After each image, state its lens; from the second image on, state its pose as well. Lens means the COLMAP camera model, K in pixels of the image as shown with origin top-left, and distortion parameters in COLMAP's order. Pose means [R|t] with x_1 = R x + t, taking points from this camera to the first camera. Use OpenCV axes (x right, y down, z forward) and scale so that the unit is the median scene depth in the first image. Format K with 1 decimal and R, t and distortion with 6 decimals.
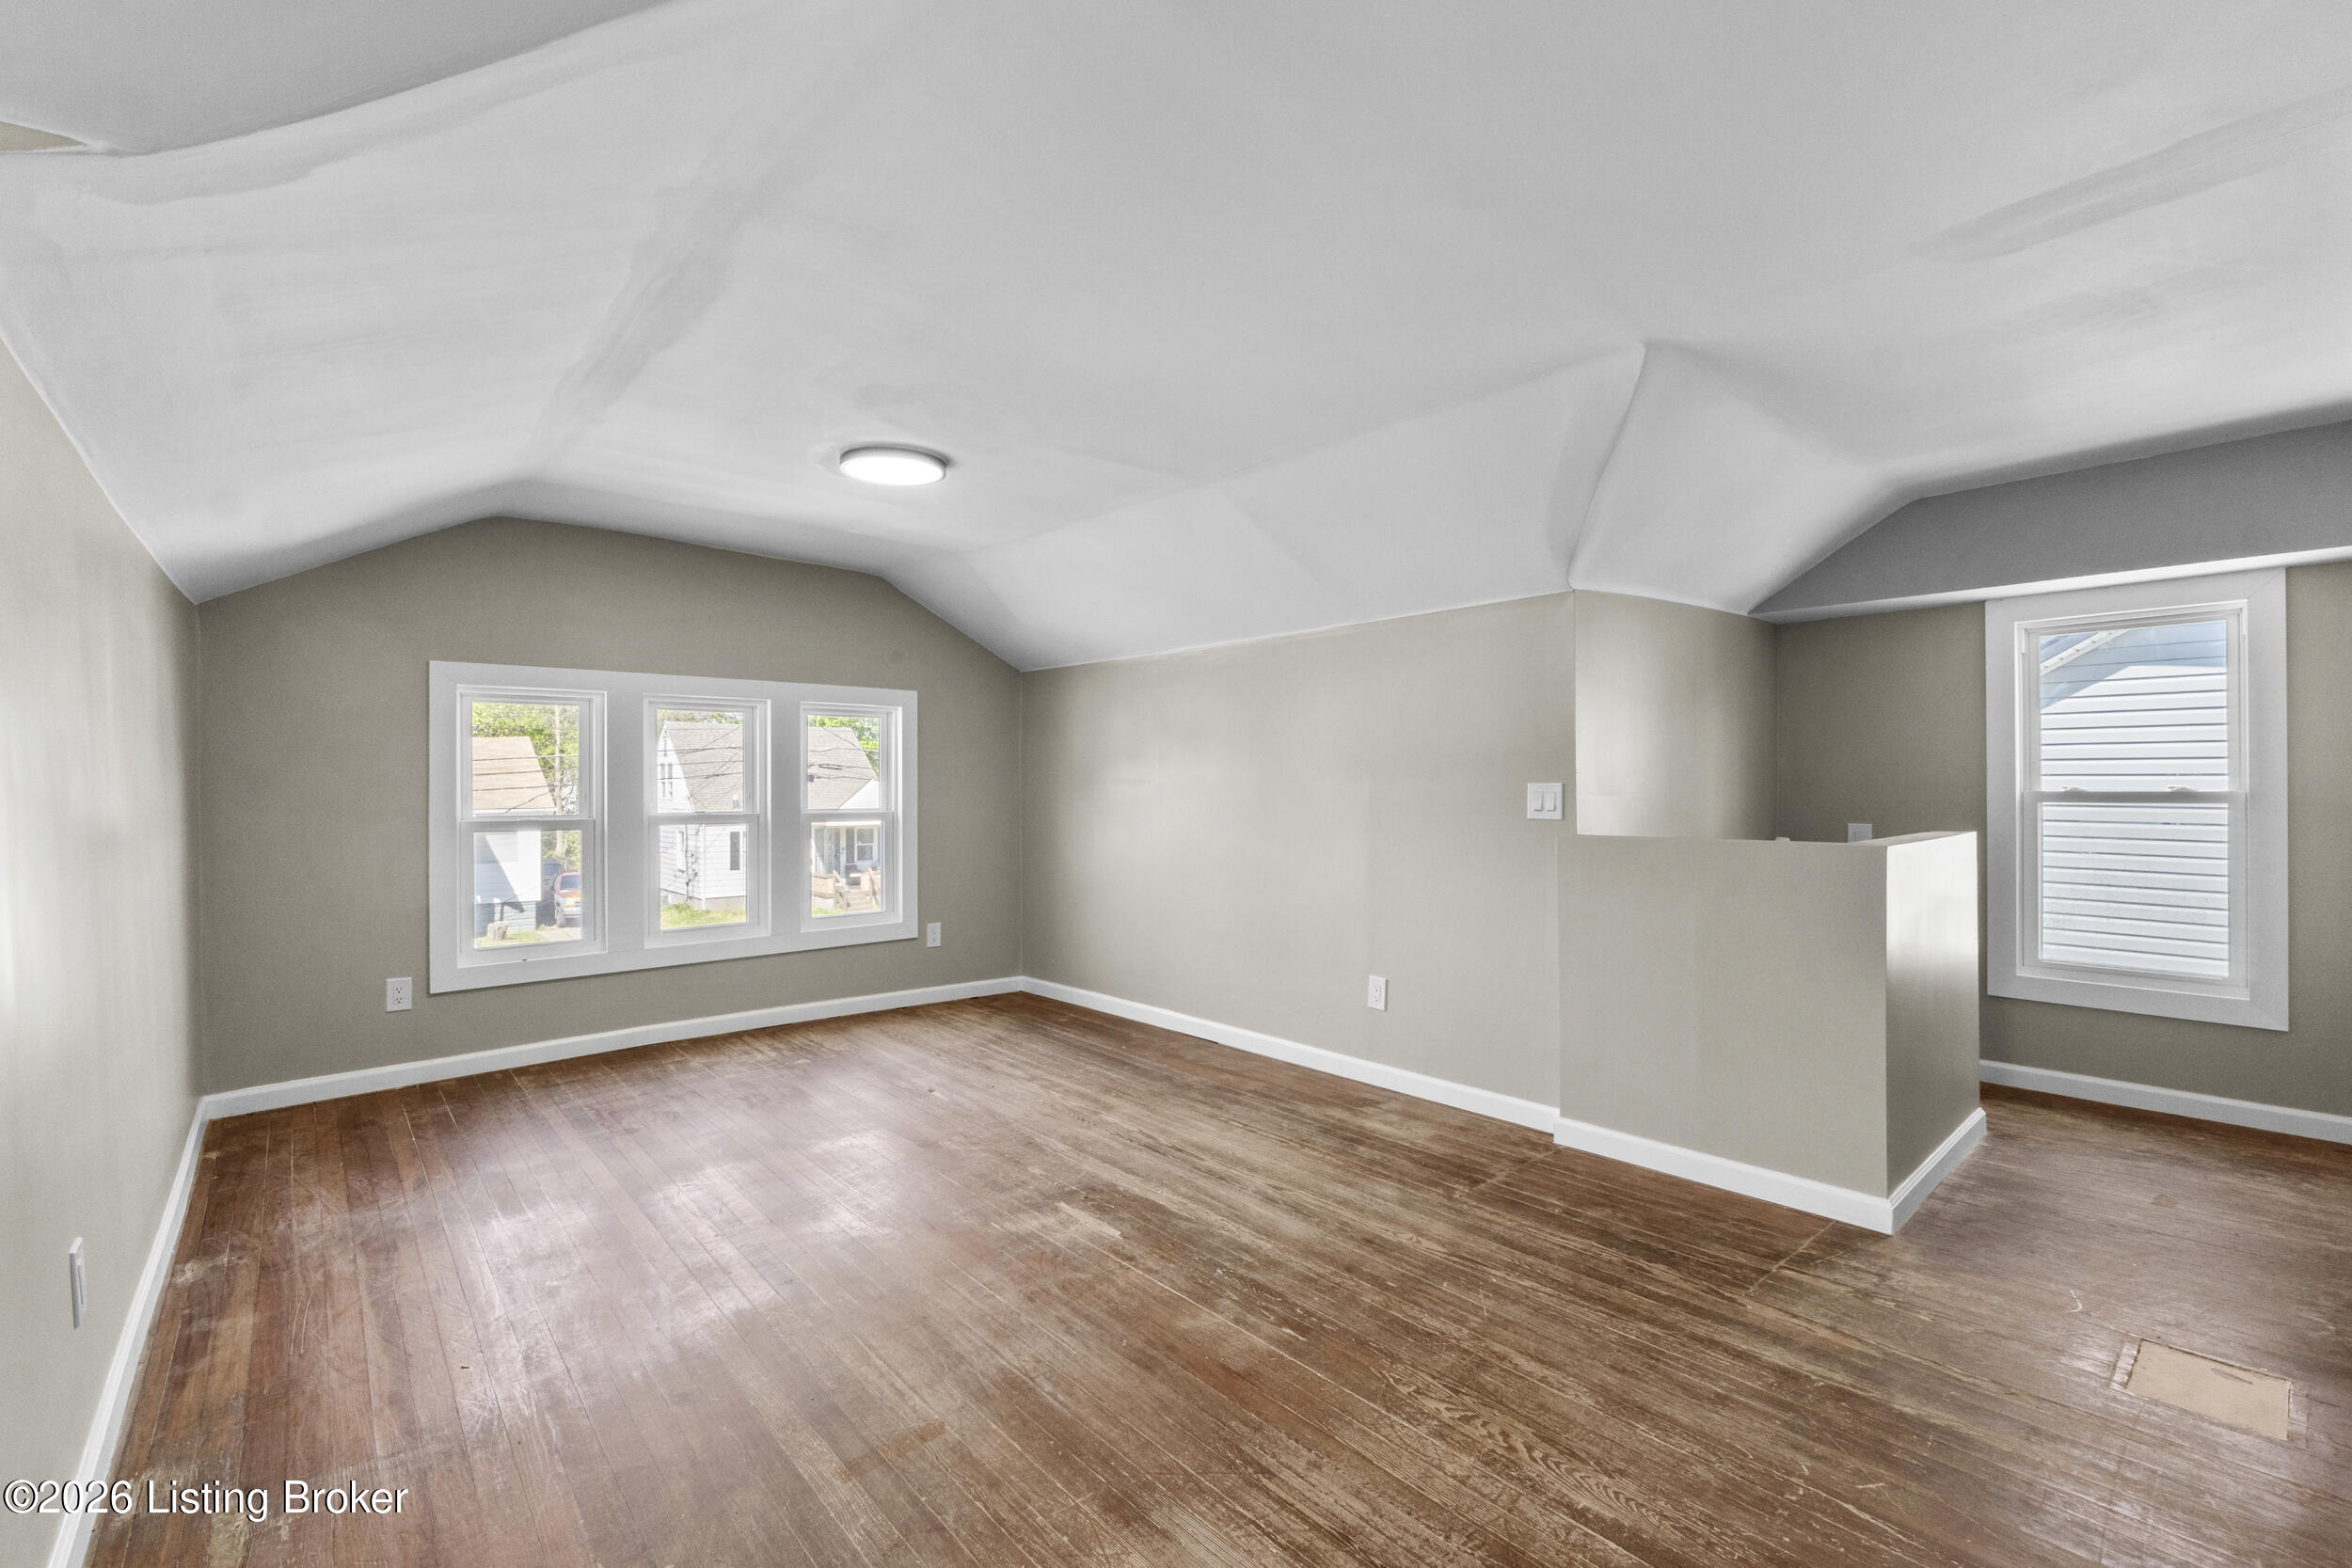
lens RADIAL K [[995.3, 0, 1168.6], [0, 995.3, 784.6], [0, 0, 1]] dist [-0.004061, -0.000675]
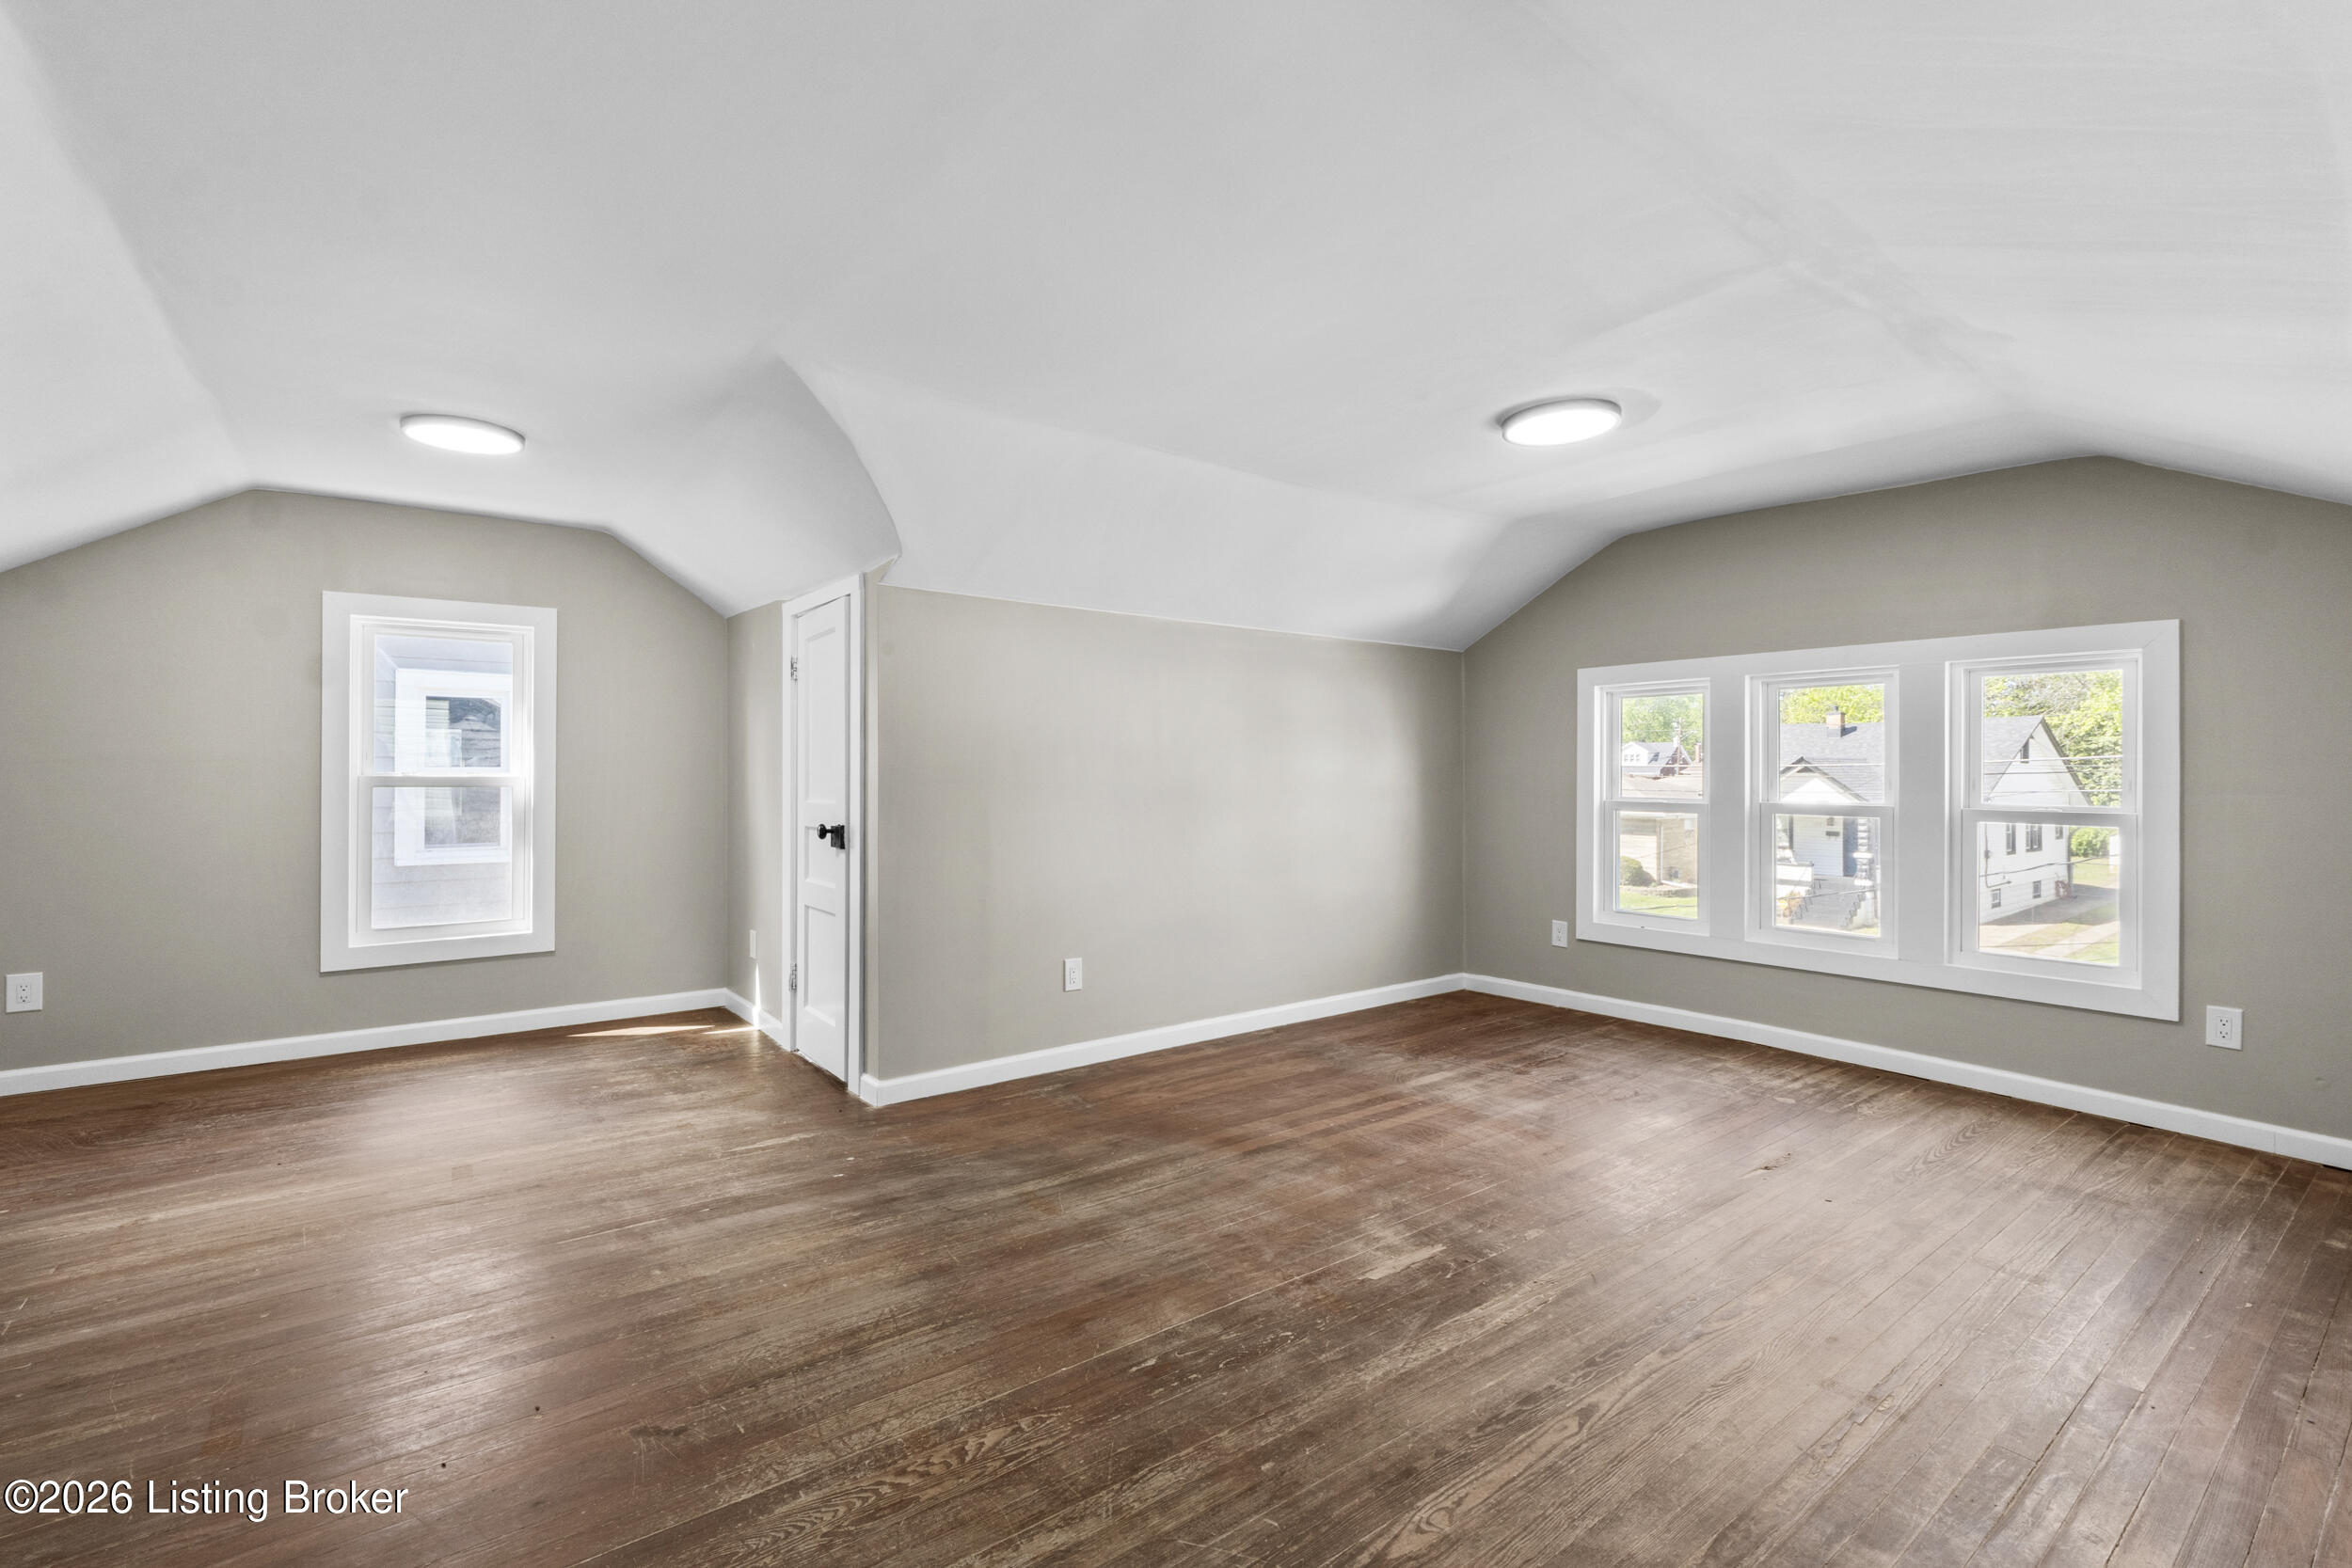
lens RADIAL K [[1023.6, 0, 1170.8], [0, 1023.6, 773.8], [0, 0, 1]] dist [-0.001706, -0.000086]
pose [[-0.063213, 0.003184, -0.997995, 0.772009], [-0.003152, 0.999989, 0.003390, 0.001995], [0.997995, 0.003360, -0.063202, 0.783710]]
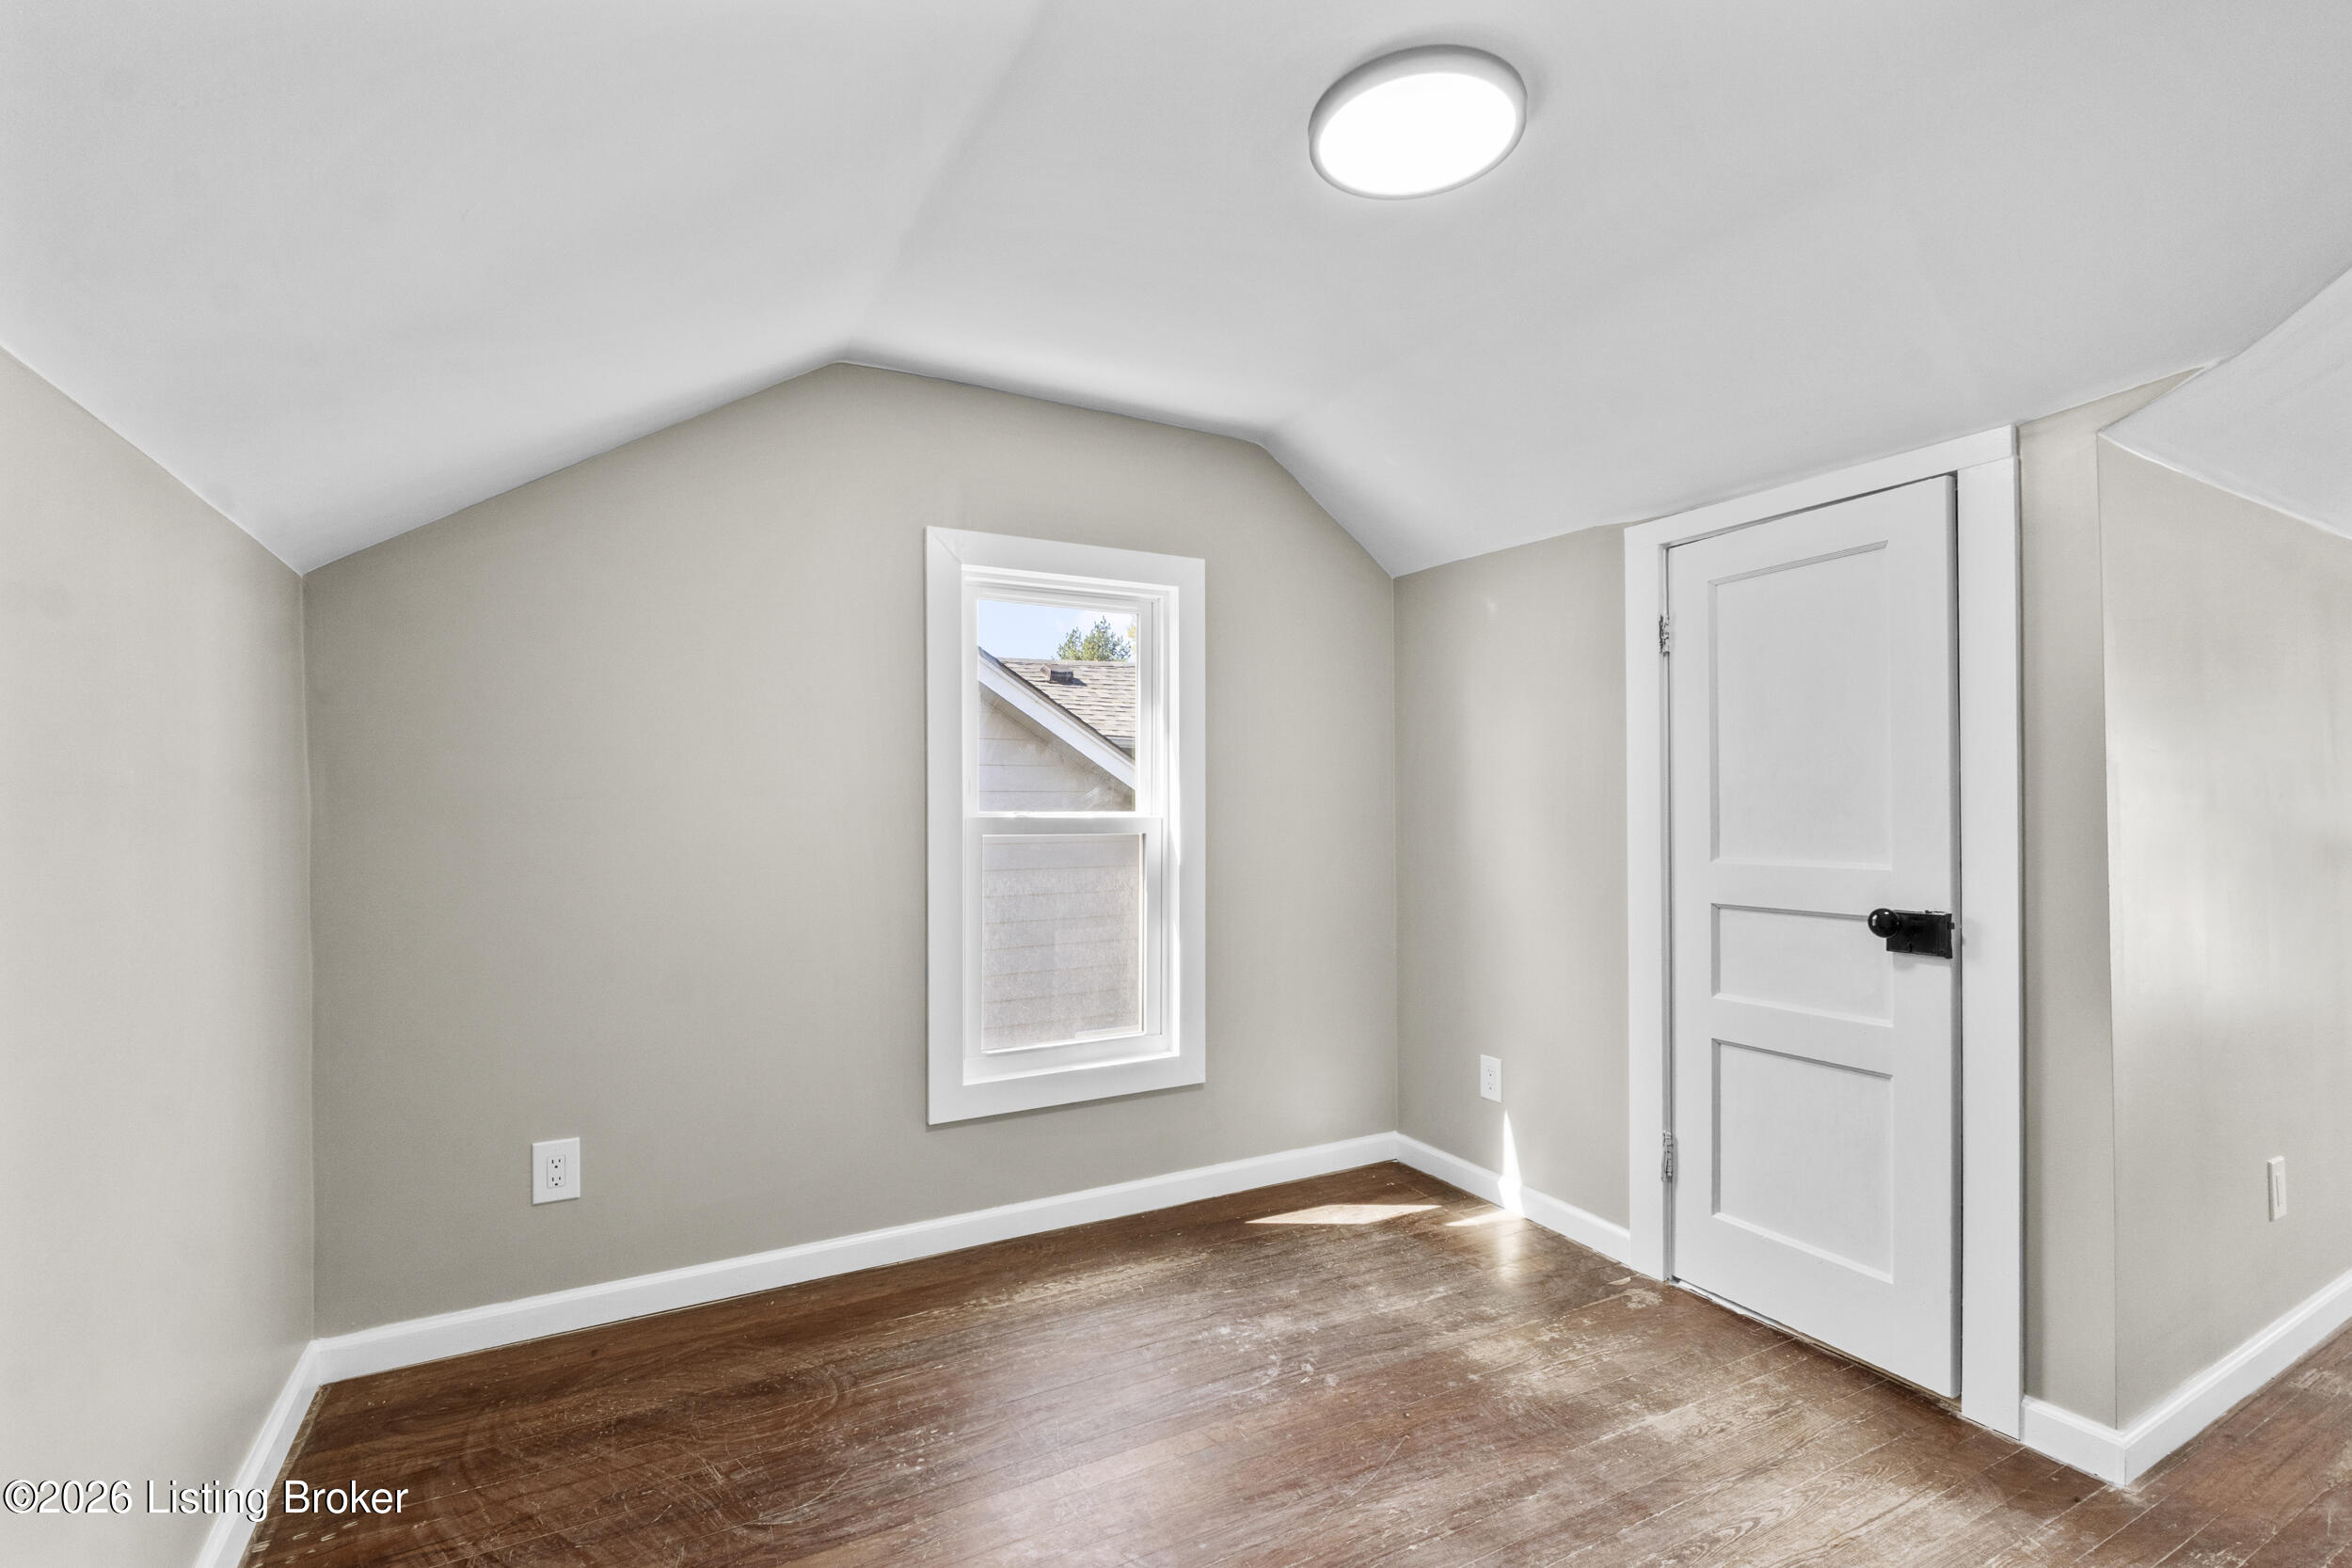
lens RADIAL K [[1024.1, 0, 1171.6], [0, 1024.1, 813.8], [0, 0, 1]] dist [-0.003536, -0.000694]
pose [[-0.207936, 0.013675, -0.978047, 0.275636], [0.002454, 0.999906, 0.013459, -0.002483], [0.978139, 0.000398, -0.207950, -0.073218]]
